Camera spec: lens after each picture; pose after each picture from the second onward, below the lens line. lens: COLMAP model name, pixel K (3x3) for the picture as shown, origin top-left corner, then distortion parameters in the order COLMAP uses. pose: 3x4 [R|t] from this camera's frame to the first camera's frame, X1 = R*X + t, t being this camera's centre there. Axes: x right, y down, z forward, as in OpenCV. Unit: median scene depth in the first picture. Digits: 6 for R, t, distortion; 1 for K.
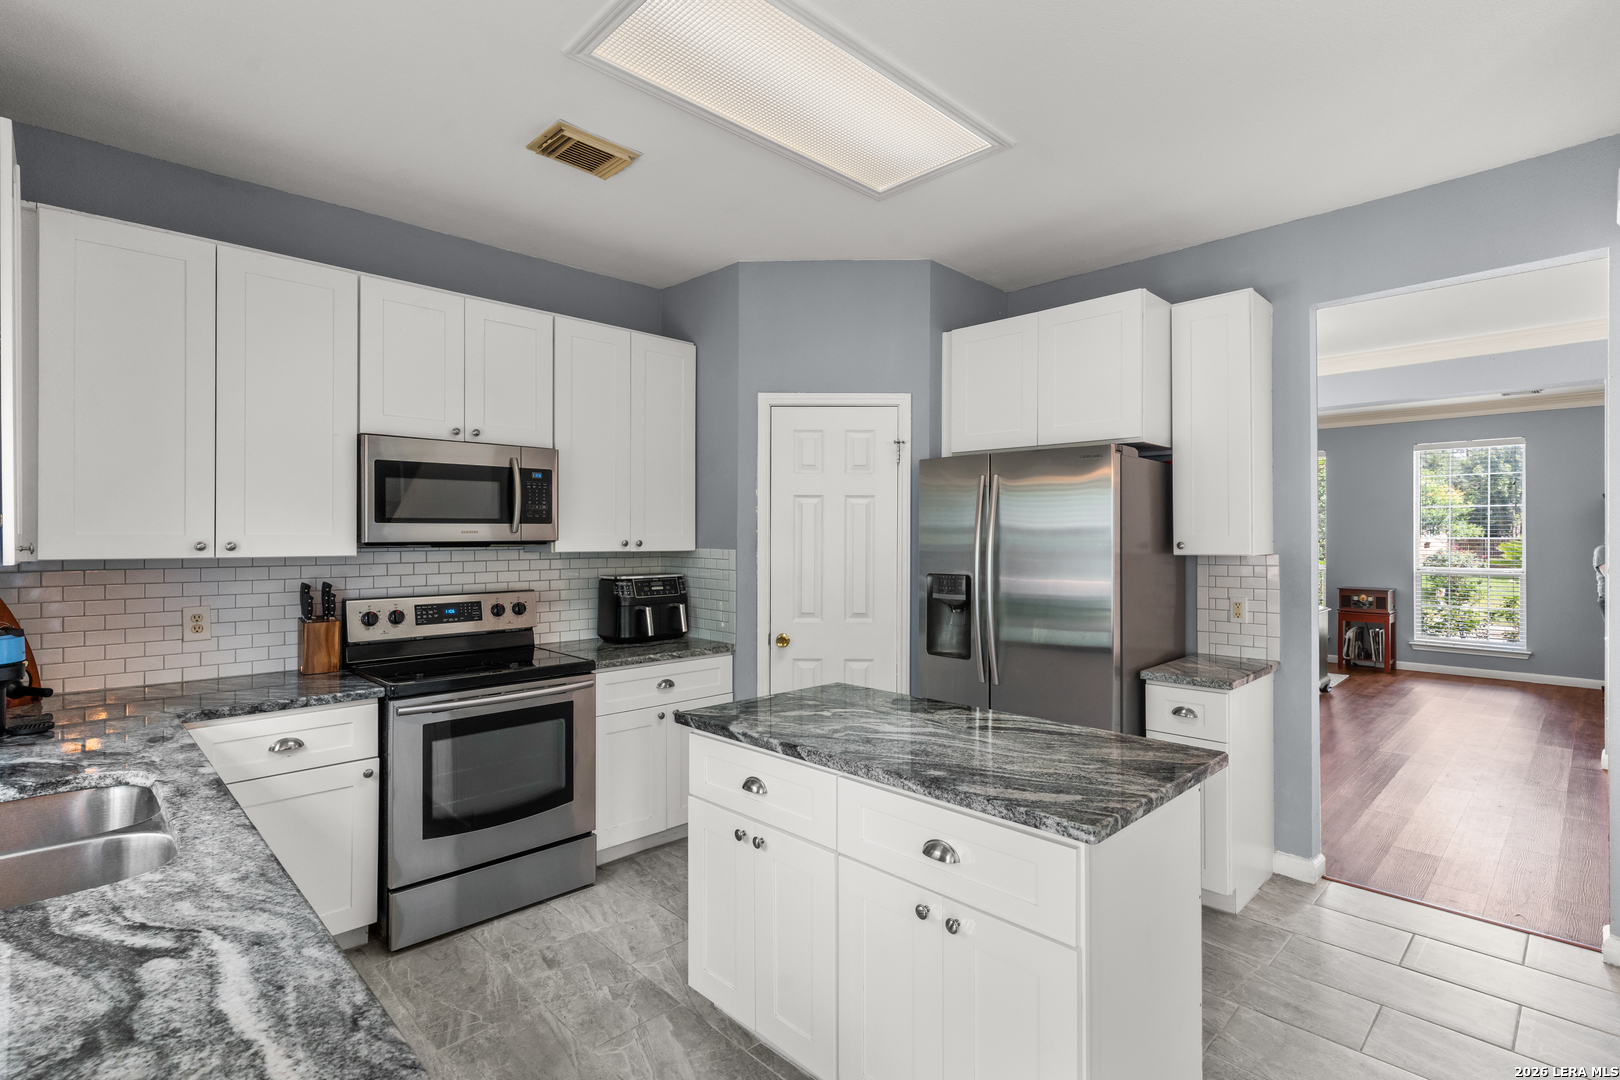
lens RADIAL K [[764.3, 0, 813.7], [0, 764.3, 542.3], [0, 0, 1]] dist [-0.000049, 0.000300]
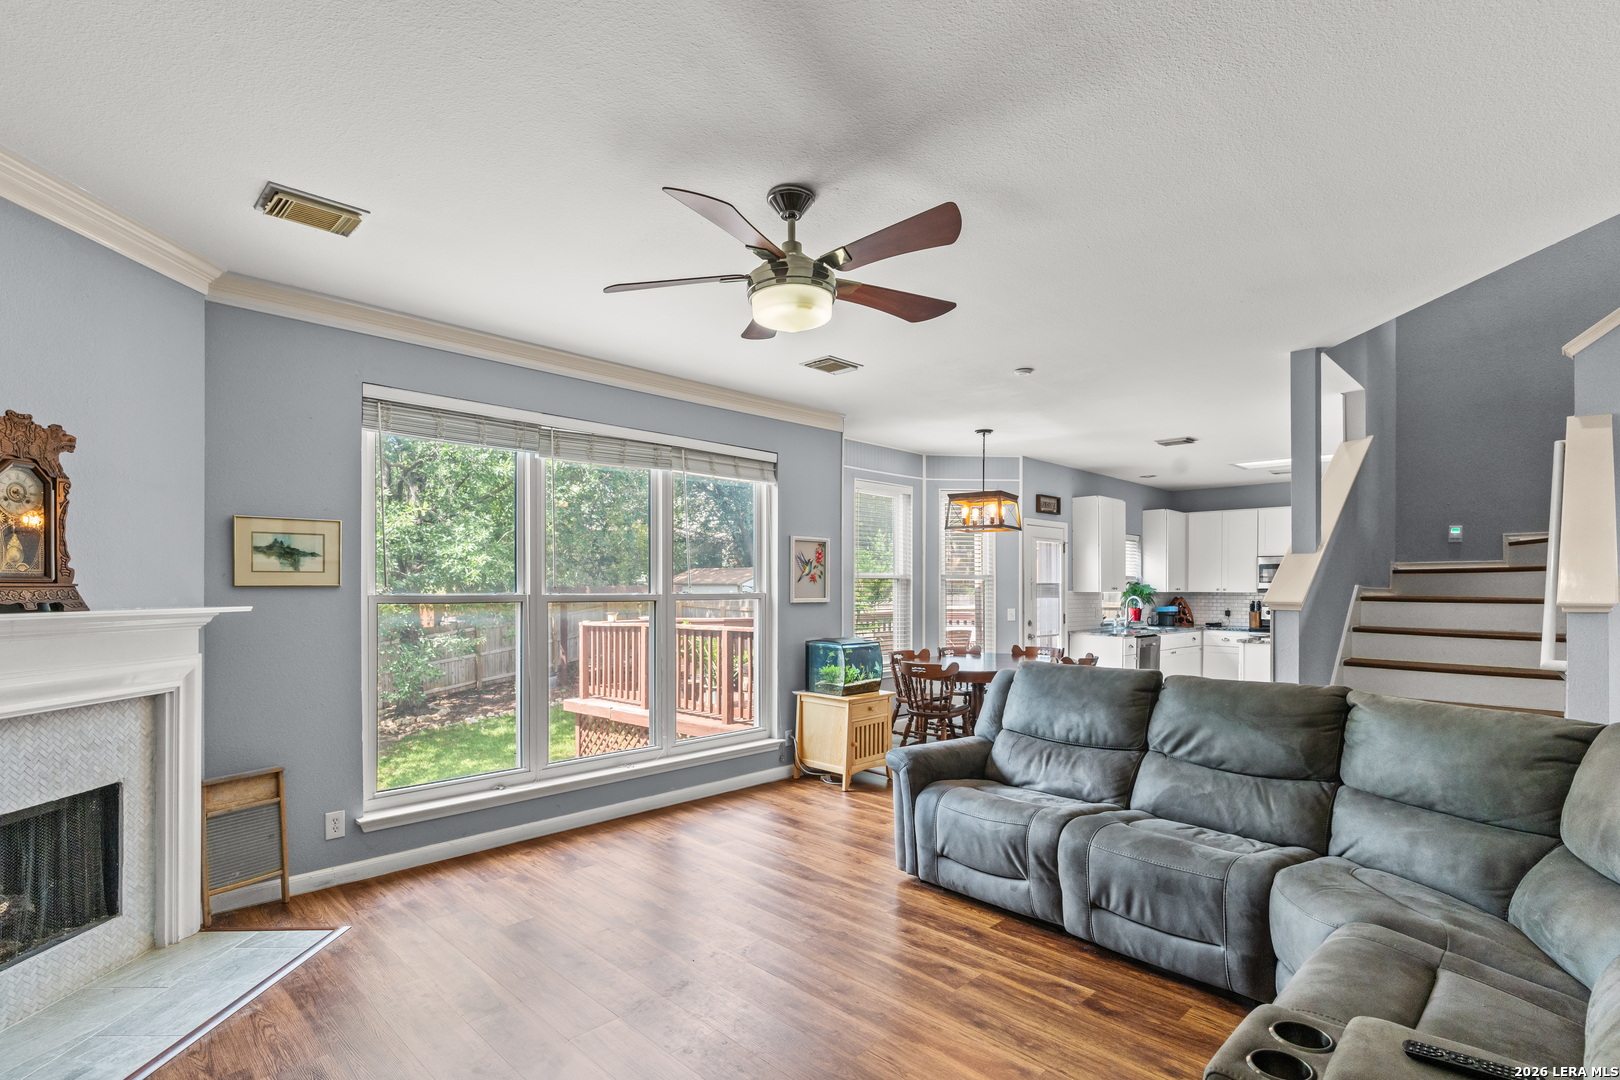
lens RADIAL K [[783.3, 0, 816.1], [0, 783.3, 590.2], [0, 0, 1]] dist [0.000441, 0.000137]
pose [[0.015656, 0.007112, -0.999852, 2.480961], [-0.009577, 0.999930, 0.006963, 0.001147], [0.999832, 0.009467, 0.015723, -0.885595]]
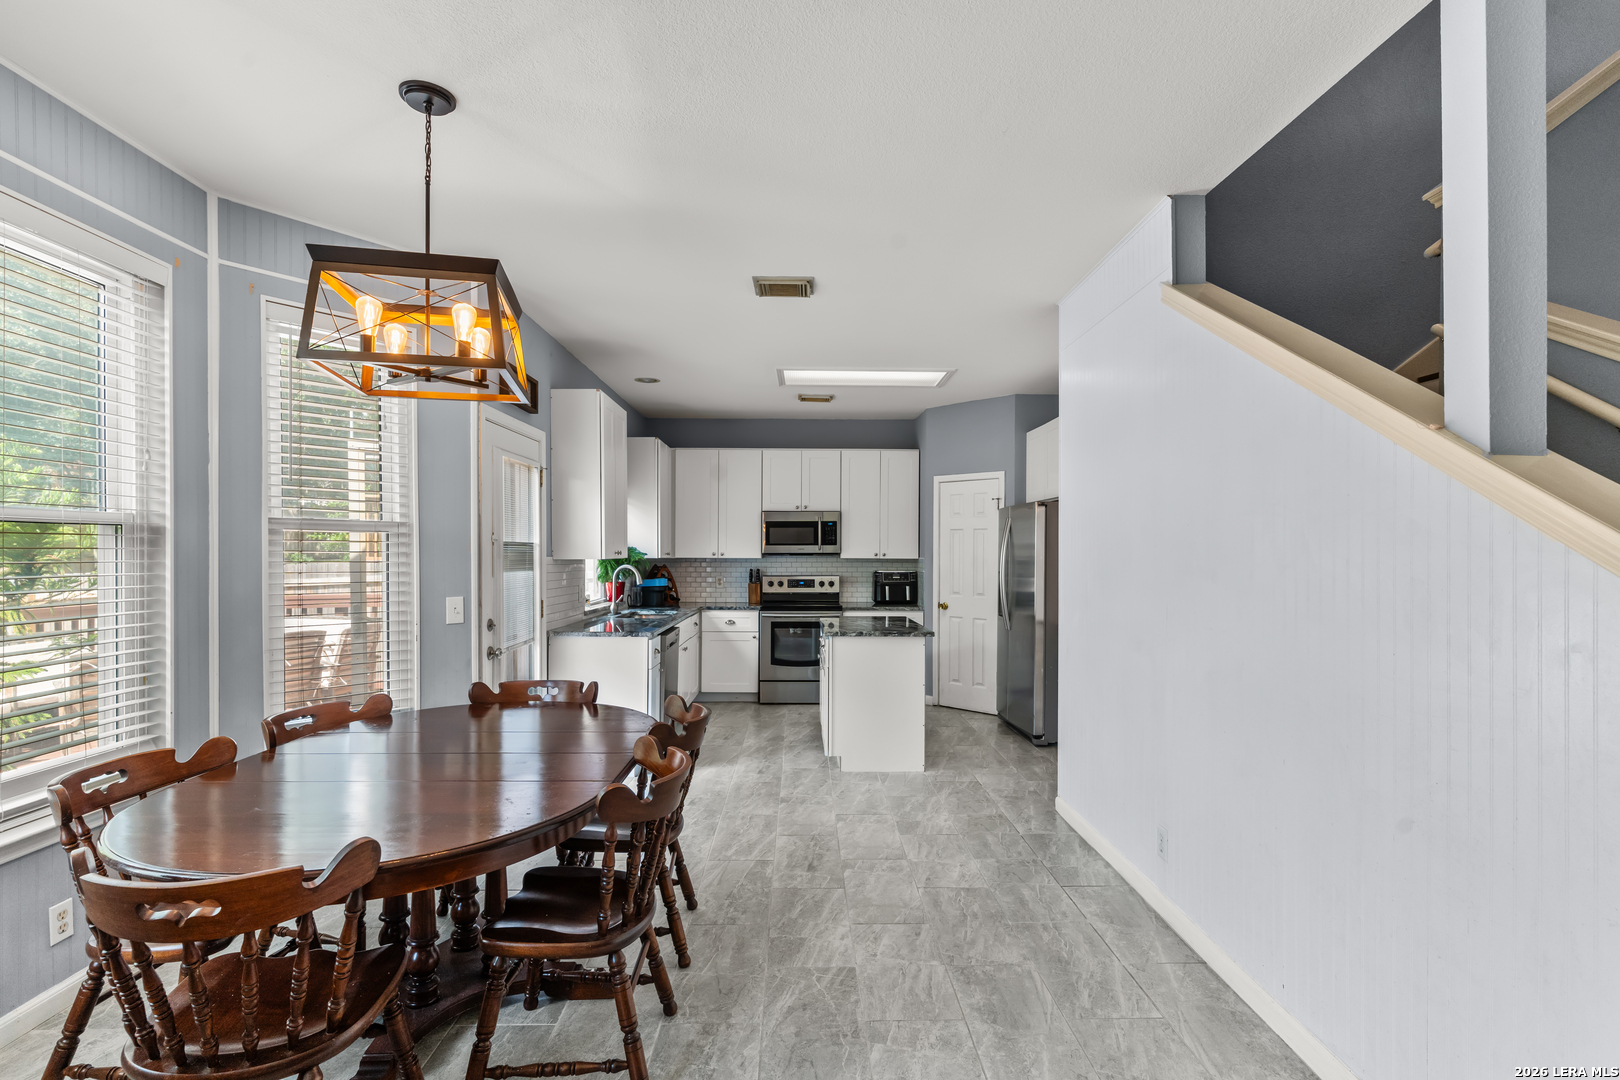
lens RADIAL K [[767.8, 0, 812.6], [0, 767.8, 556.2], [0, 0, 1]] dist [-0.002682, -0.000068]
pose [[0.726274, 0.004378, -0.687391, 1.151117], [-0.006603, 0.999978, -0.000608, 0.009263], [0.687373, 0.004981, 0.726287, -0.677368]]
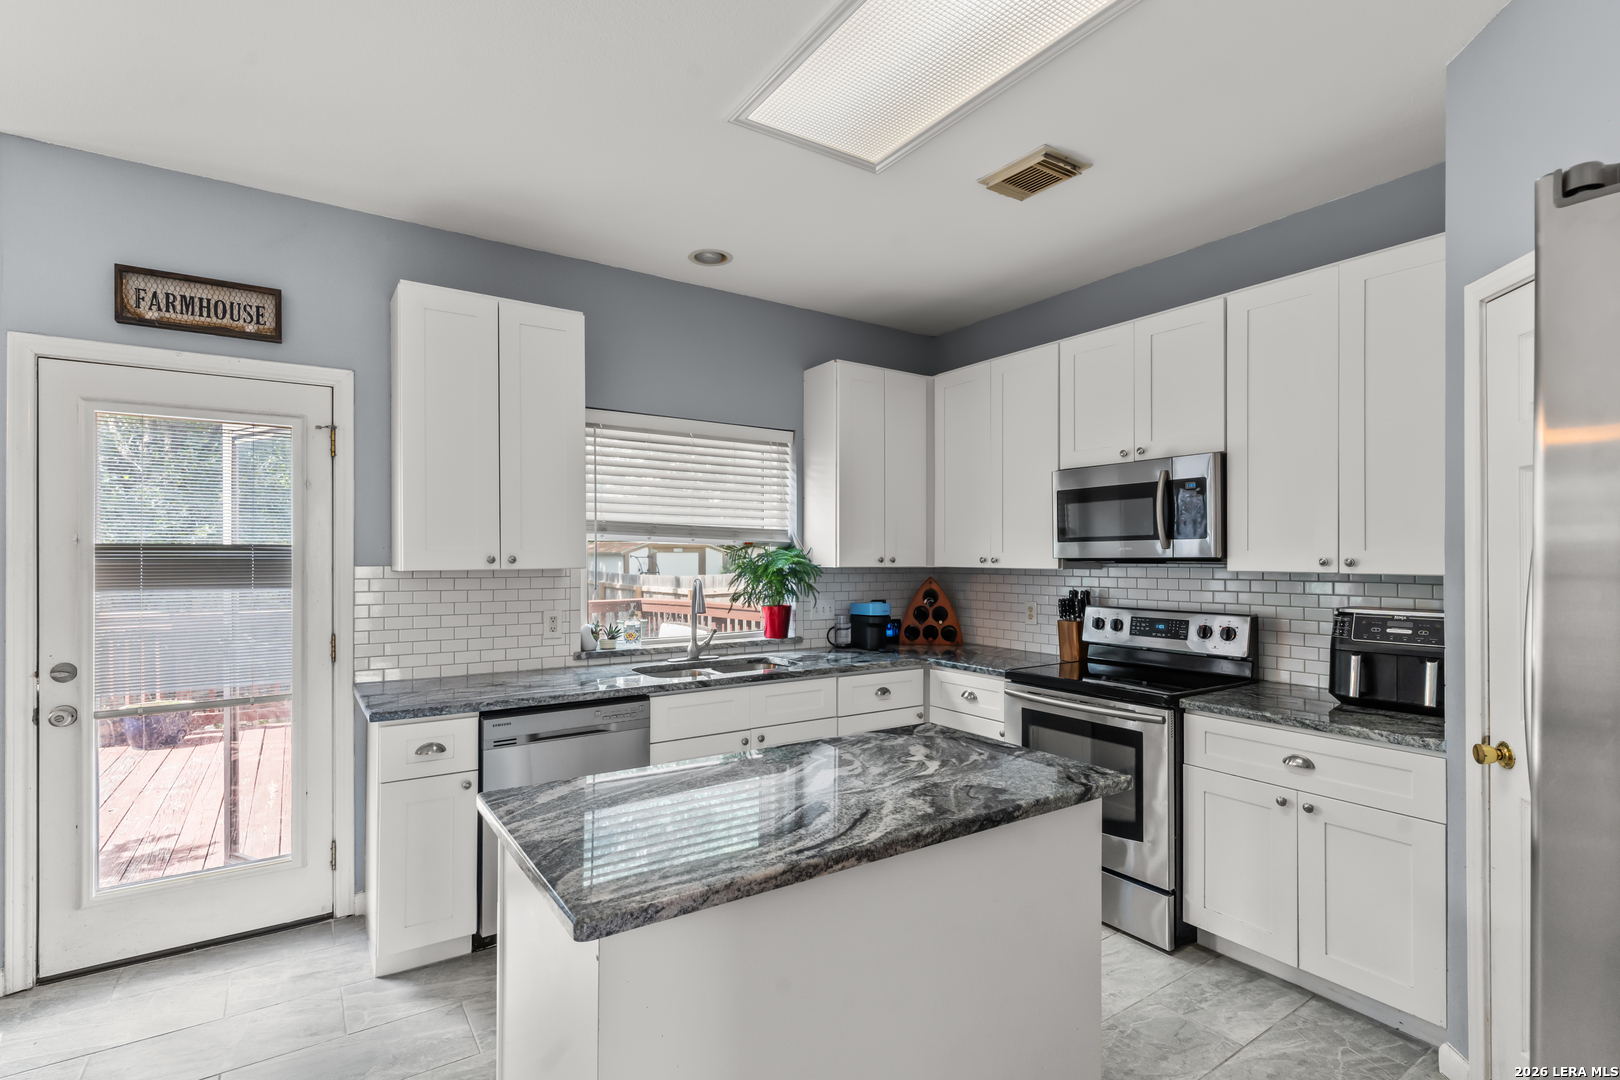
lens RADIAL K [[767.8, 0, 812.6], [0, 767.8, 556.2], [0, 0, 1]] dist [-0.002682, -0.000068]
pose [[-0.178327, 0.001427, -0.983970, 0.608225], [-0.004286, 0.999988, 0.002227, -0.003923], [0.983962, 0.004615, -0.178319, 0.716506]]
